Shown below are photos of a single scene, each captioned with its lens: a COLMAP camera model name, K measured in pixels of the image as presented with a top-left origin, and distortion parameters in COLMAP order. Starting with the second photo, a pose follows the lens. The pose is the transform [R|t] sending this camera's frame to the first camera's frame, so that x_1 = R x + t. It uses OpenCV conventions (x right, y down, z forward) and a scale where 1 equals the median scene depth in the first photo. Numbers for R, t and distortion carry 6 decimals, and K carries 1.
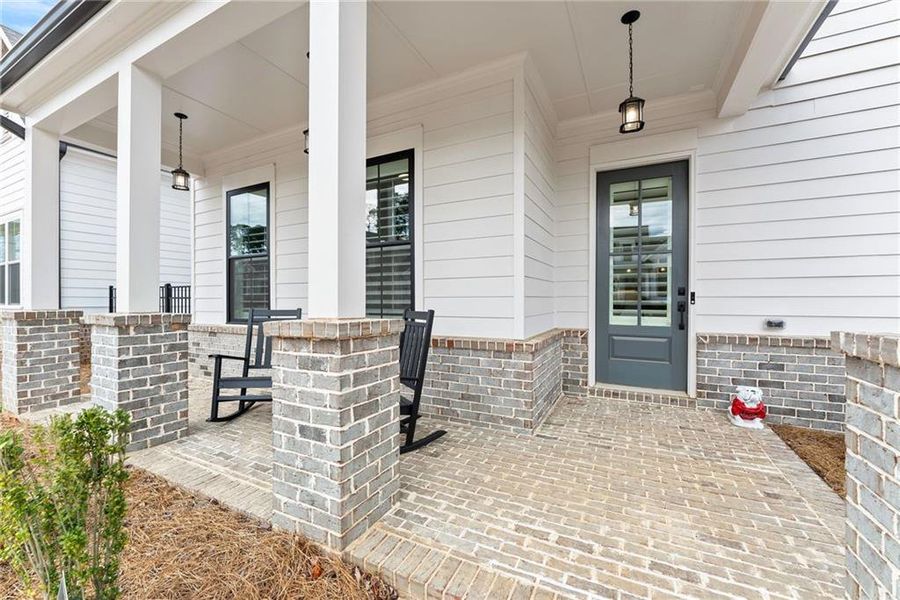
lens RADIAL K [[362.6, 0, 447.9], [0, 362.6, 301.6], [0, 0, 1]] dist [-0.005700, 0.001795]
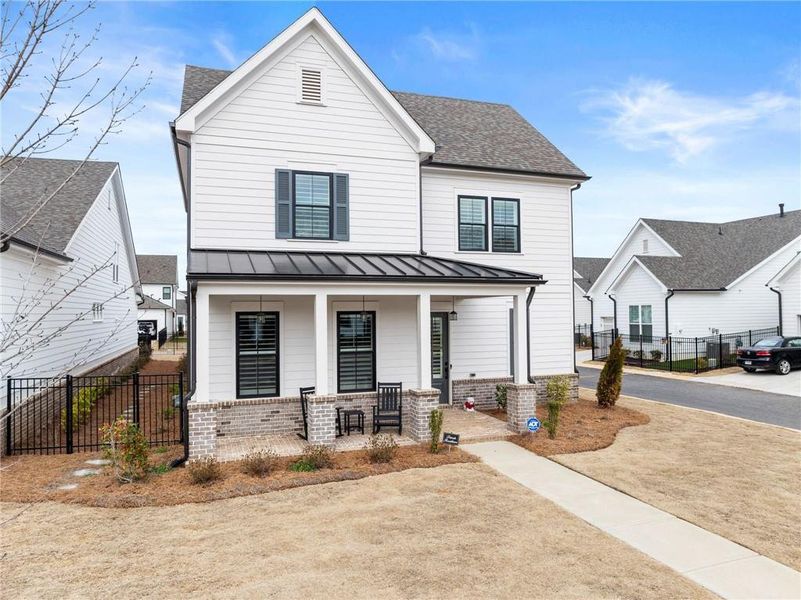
lens RADIAL K [[560.3, 0, 394.5], [0, 560.3, 295.8], [0, 0, 1]] dist [-0.047777, 0.009072]
pose [[0.694216, 0.015217, 0.719606, -2.445966], [0.010362, 0.999462, -0.031131, -0.387802], [-0.719692, 0.029069, 0.693685, -1.477421]]
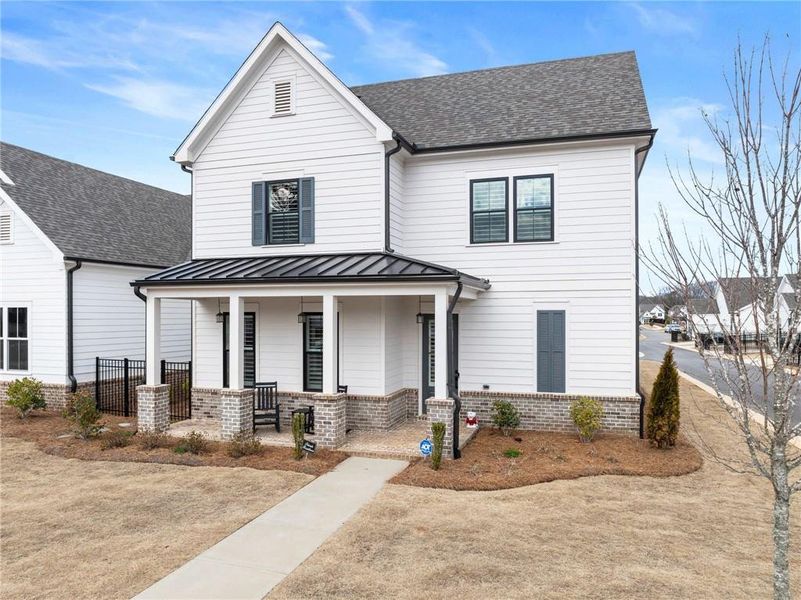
lens RADIAL K [[560.3, 0, 406.9], [0, 560.3, 316.9], [0, 0, 1]] dist [-0.047777, 0.009072]
pose [[0.985935, 0.000169, 0.167127, -0.245405], [0.000026, 0.999999, -0.001161, -0.370577], [-0.167127, 0.001149, 0.985935, -2.413052]]
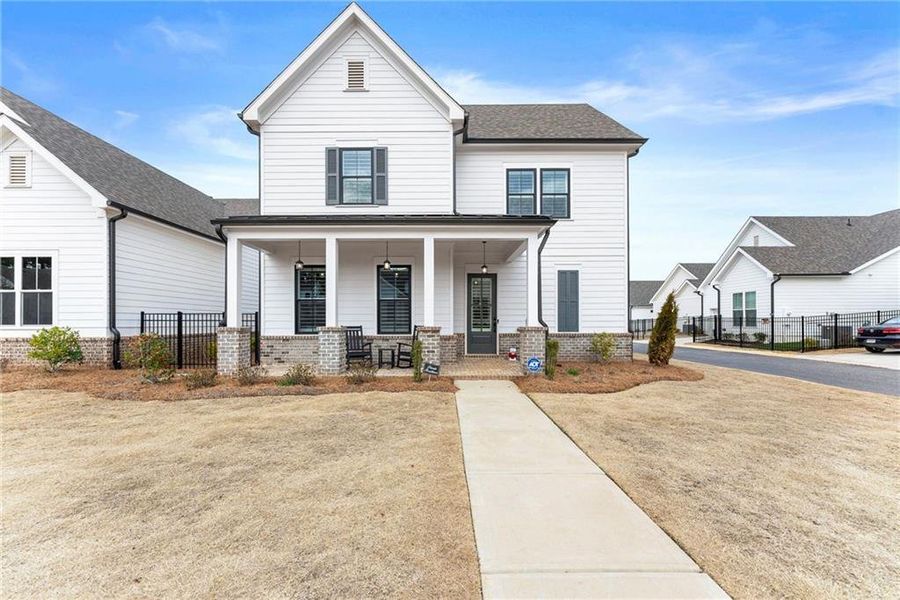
lens RADIAL K [[362.6, 0, 443.5], [0, 362.6, 320.7], [0, 0, 1]] dist [-0.005700, 0.001795]
pose [[0.892375, 0.001319, 0.451292, -1.028124], [0.001829, 0.999977, -0.006541, 0.002912], [-0.451290, 0.006662, 0.892352, -1.401803]]
